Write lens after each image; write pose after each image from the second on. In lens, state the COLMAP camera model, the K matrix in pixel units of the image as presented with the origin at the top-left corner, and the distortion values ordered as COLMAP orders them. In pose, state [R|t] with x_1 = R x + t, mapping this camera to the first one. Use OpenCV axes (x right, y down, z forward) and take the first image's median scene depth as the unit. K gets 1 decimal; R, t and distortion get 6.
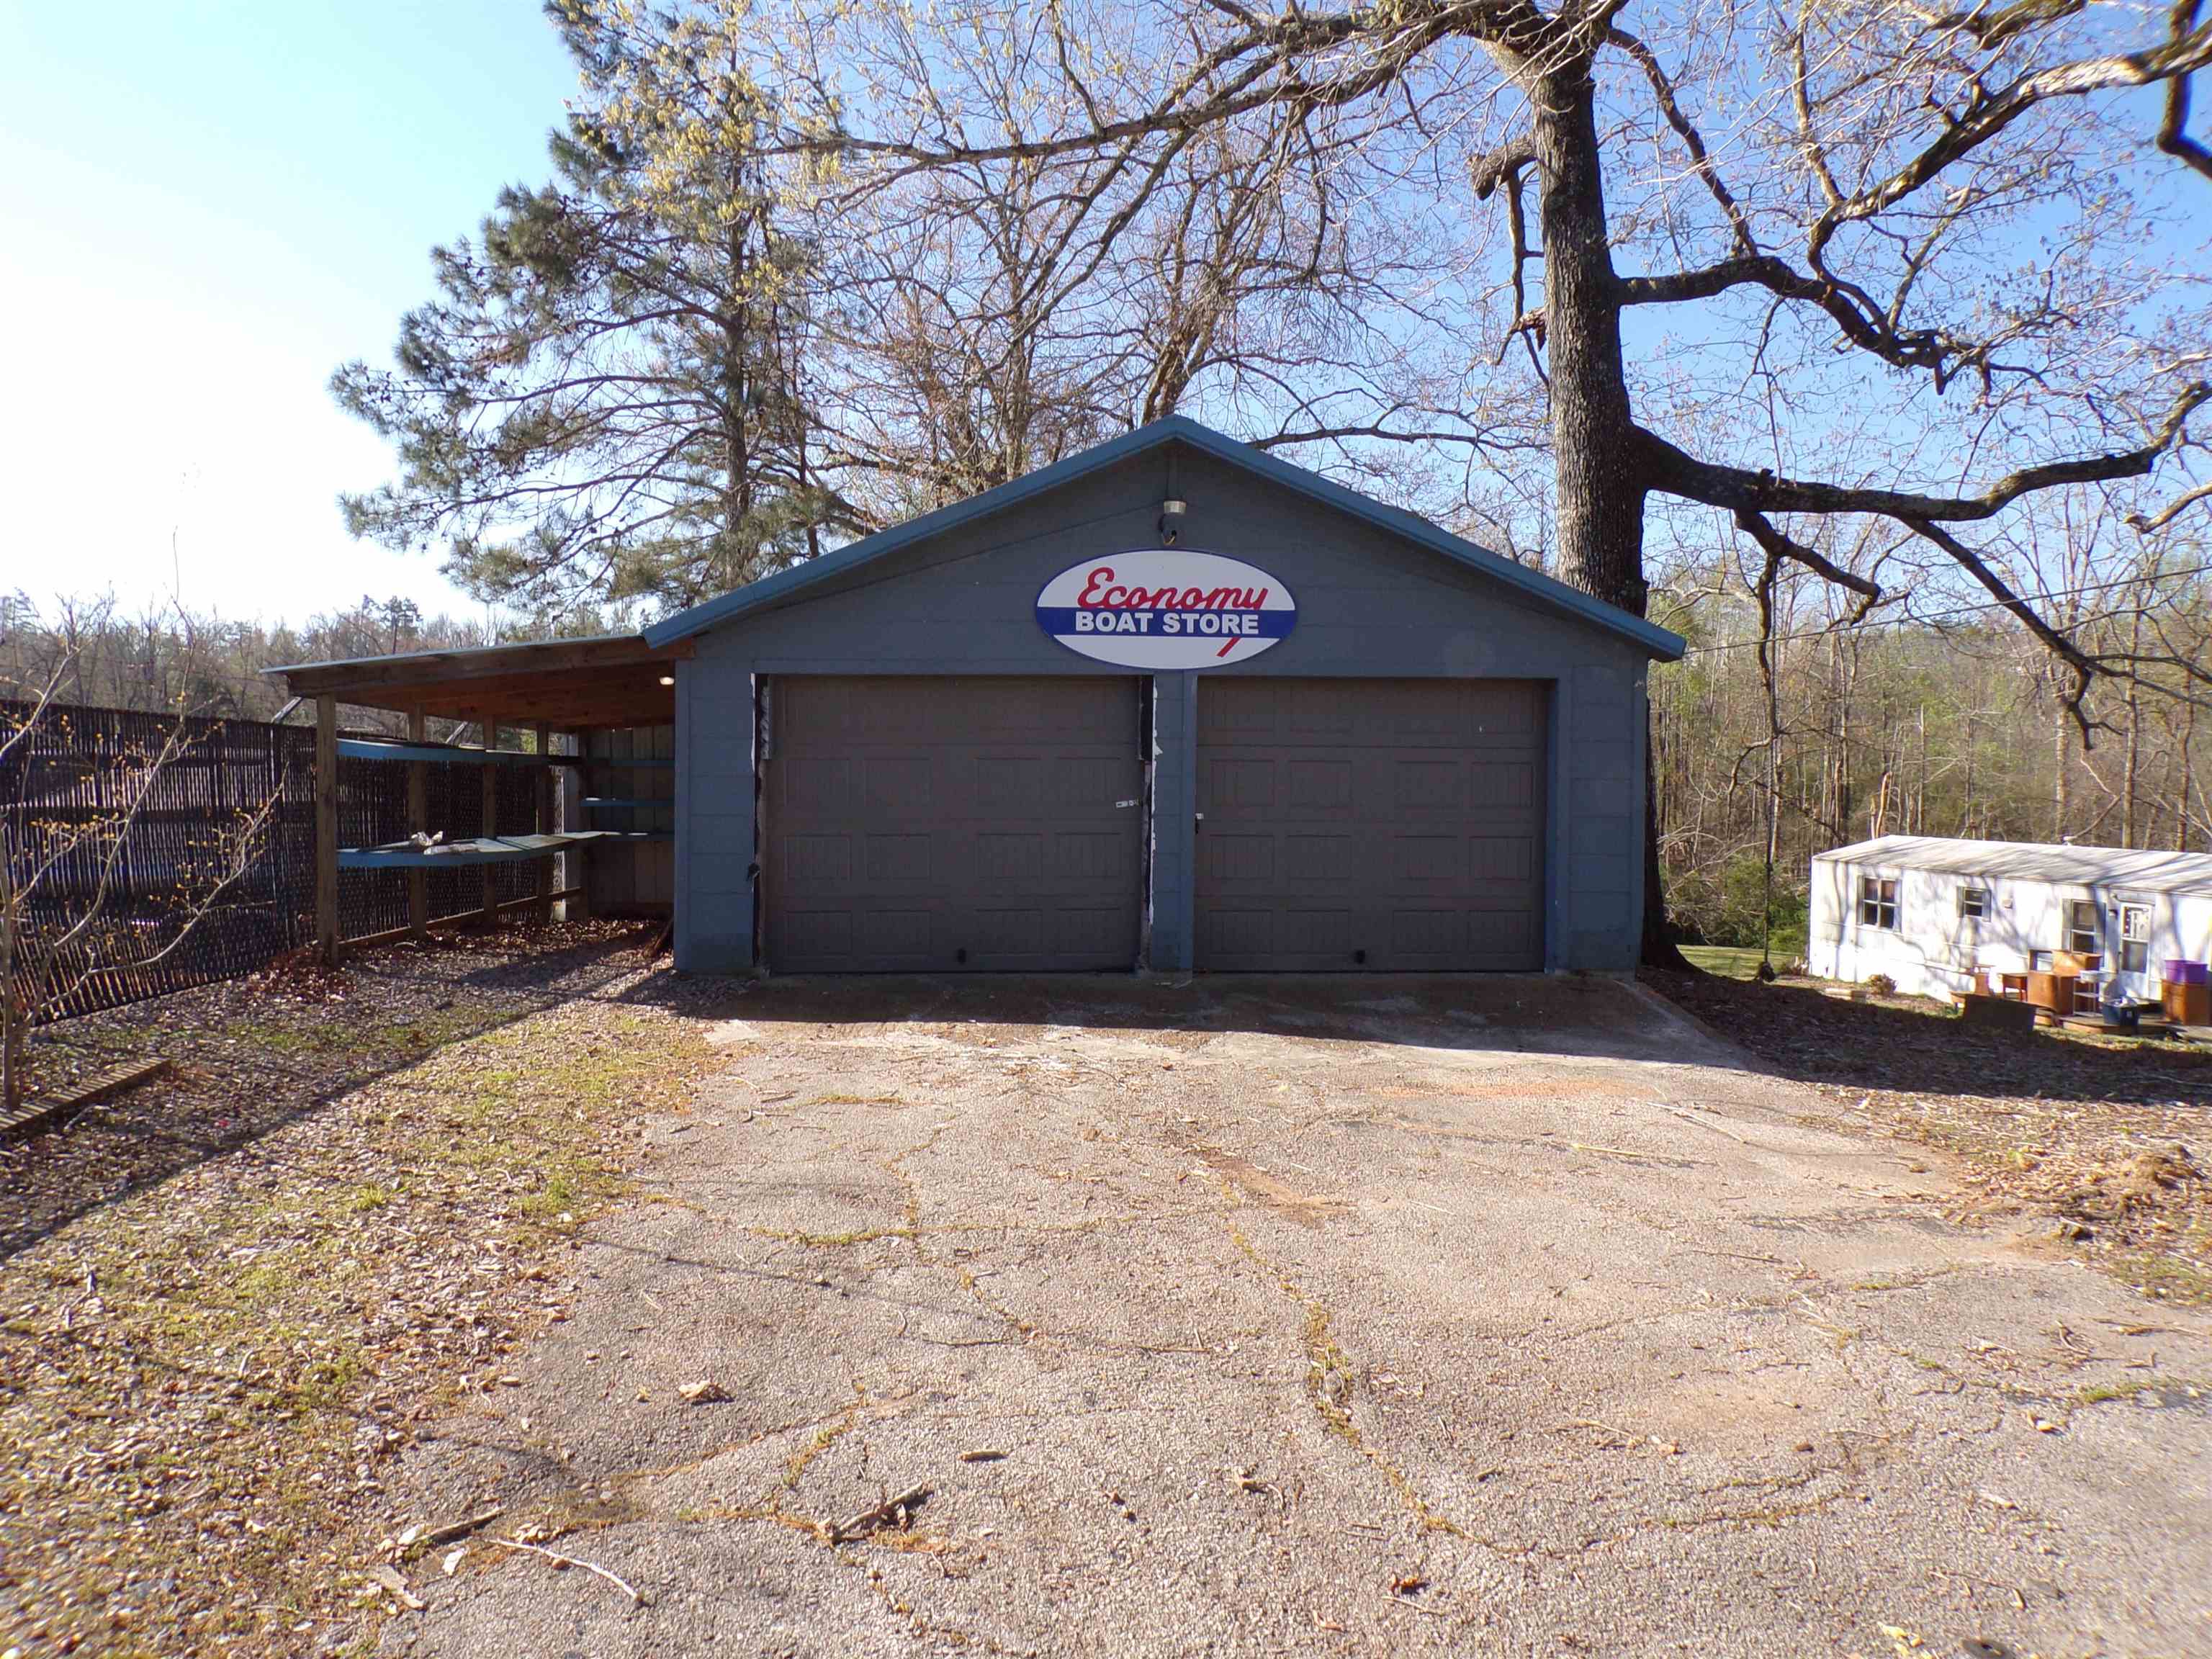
lens RADIAL K [[1504.3, 0, 1106.0], [0, 1504.3, 829.5], [0, 0, 1]] dist [-0.041981, 0.001259]
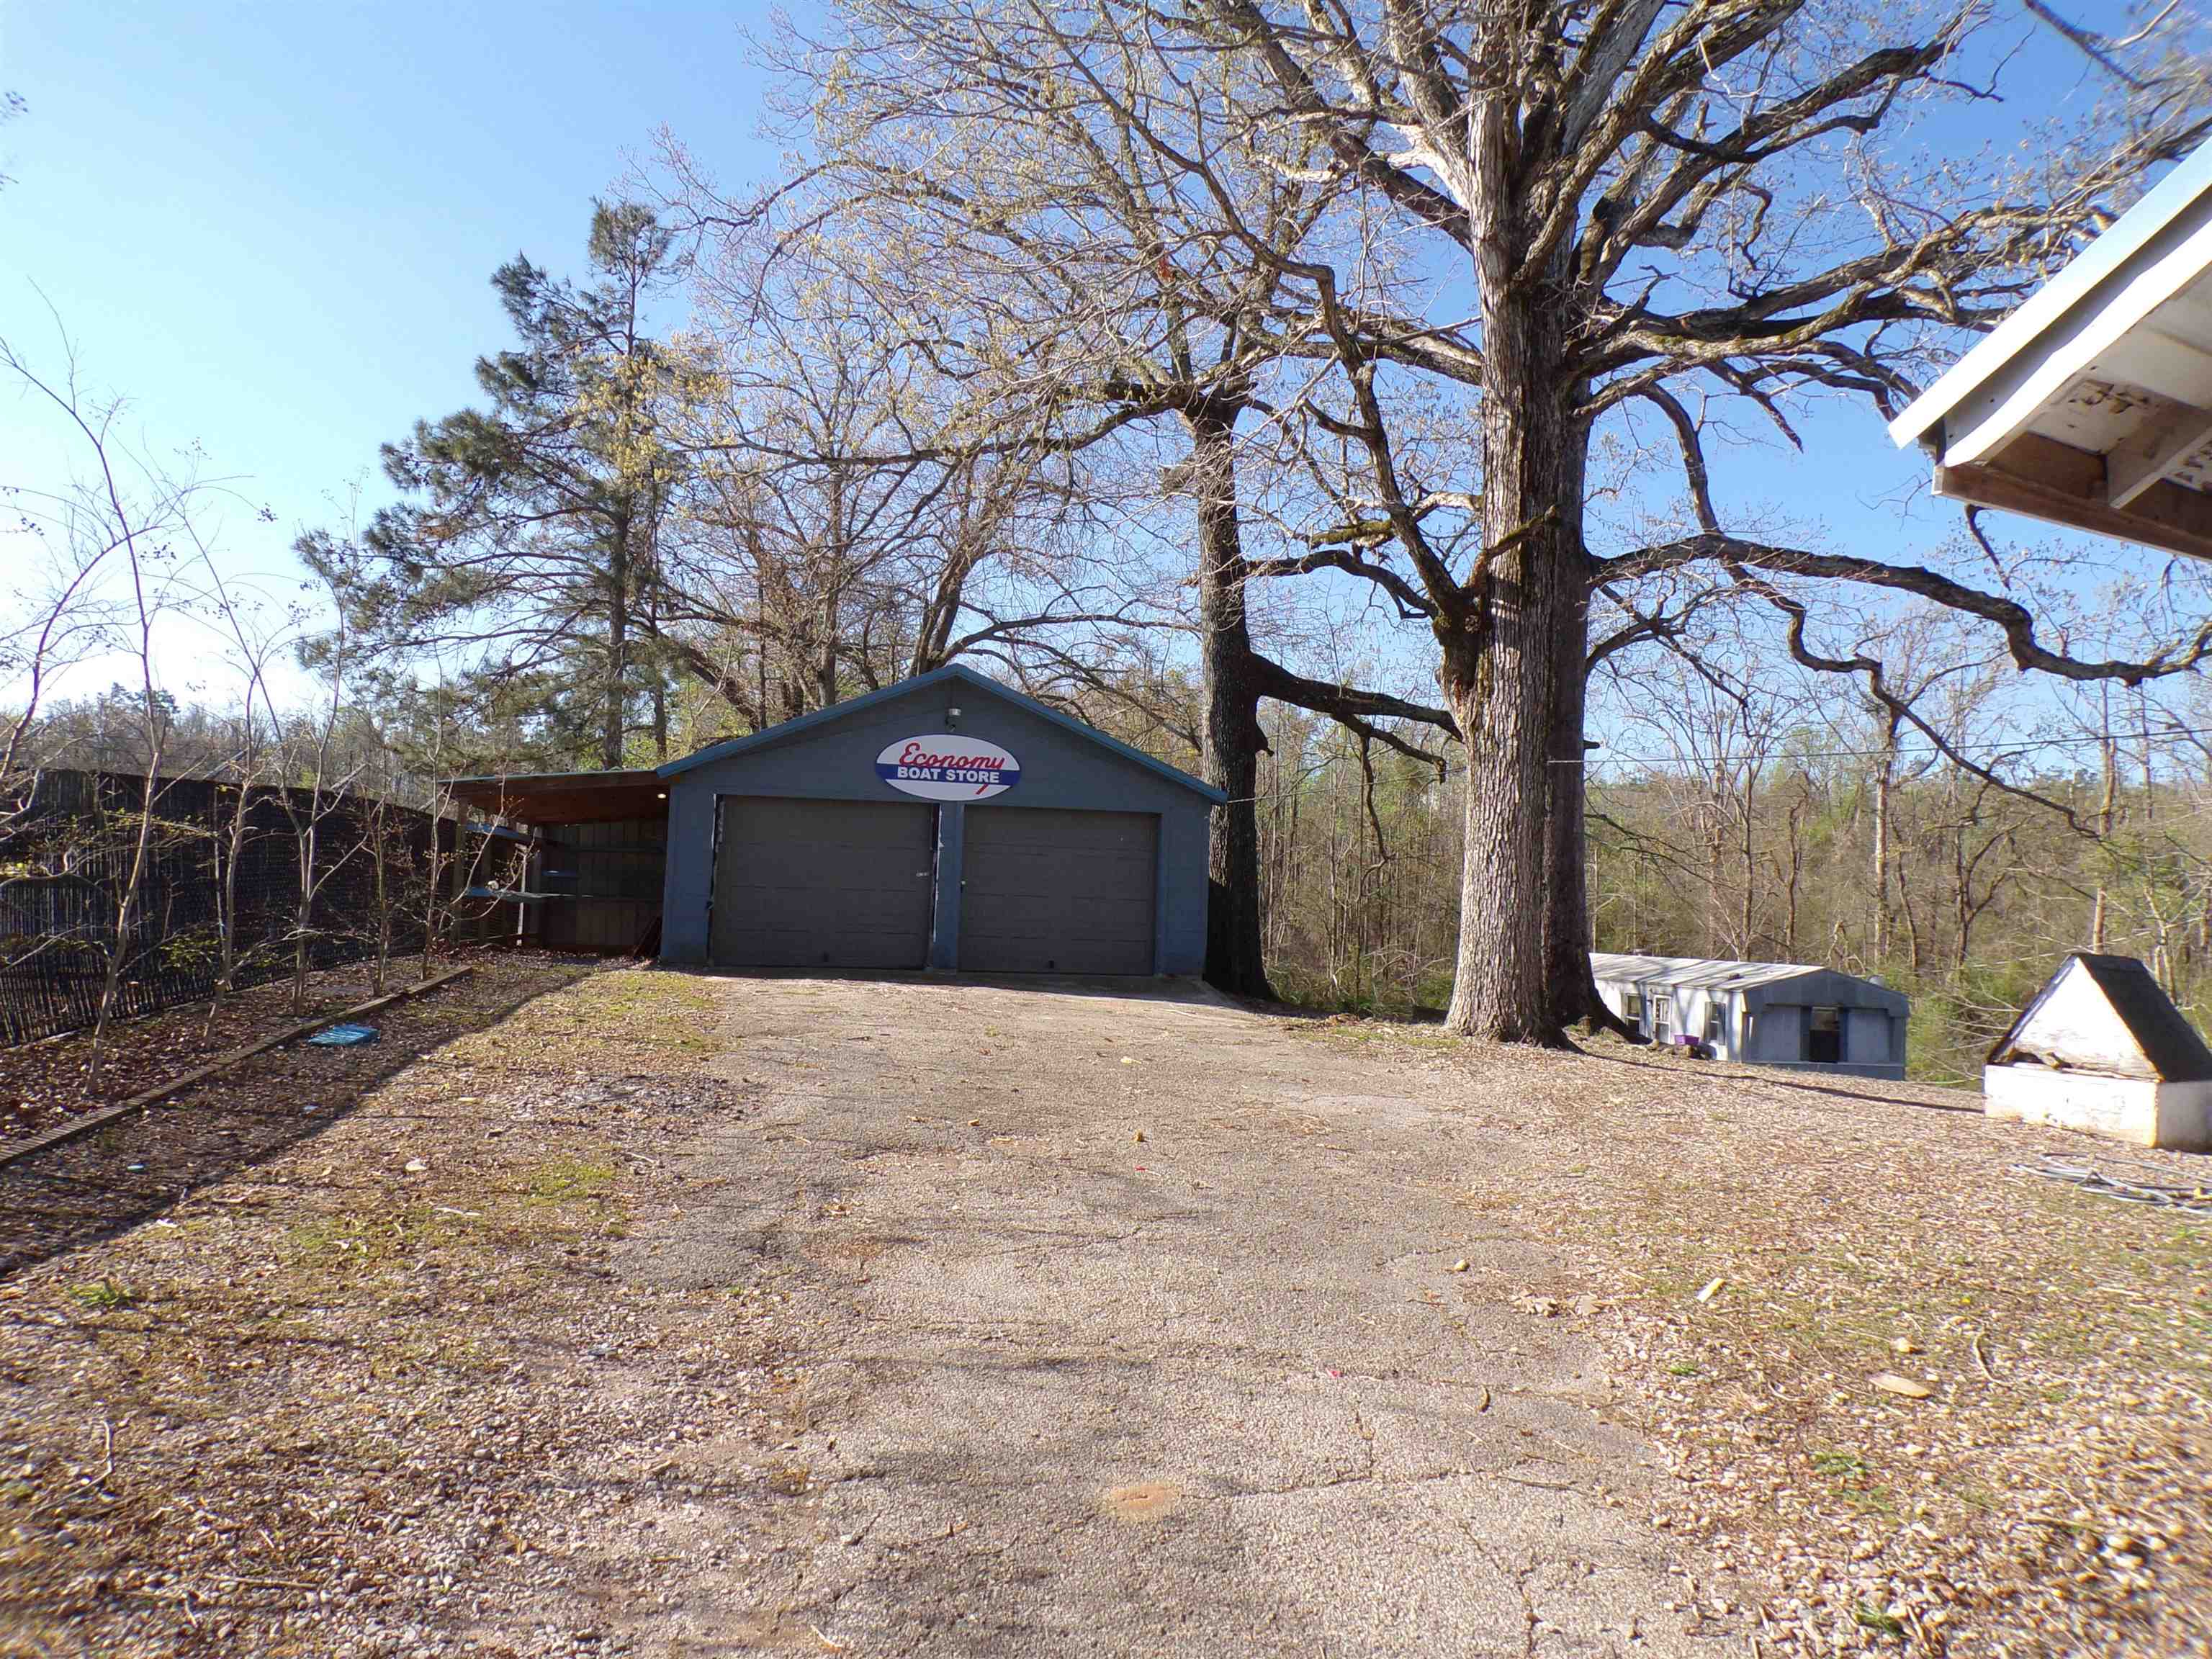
lens RADIAL K [[1497.5, 0, 1106.0], [0, 1497.5, 829.5], [0, 0, 1]] dist [0.002737, 0.003366]
pose [[0.988857, 0.035068, 0.144680, -0.019203], [-0.022988, 0.996172, -0.084338, 0.047982], [-0.147084, 0.080072, 0.985878, -0.506405]]
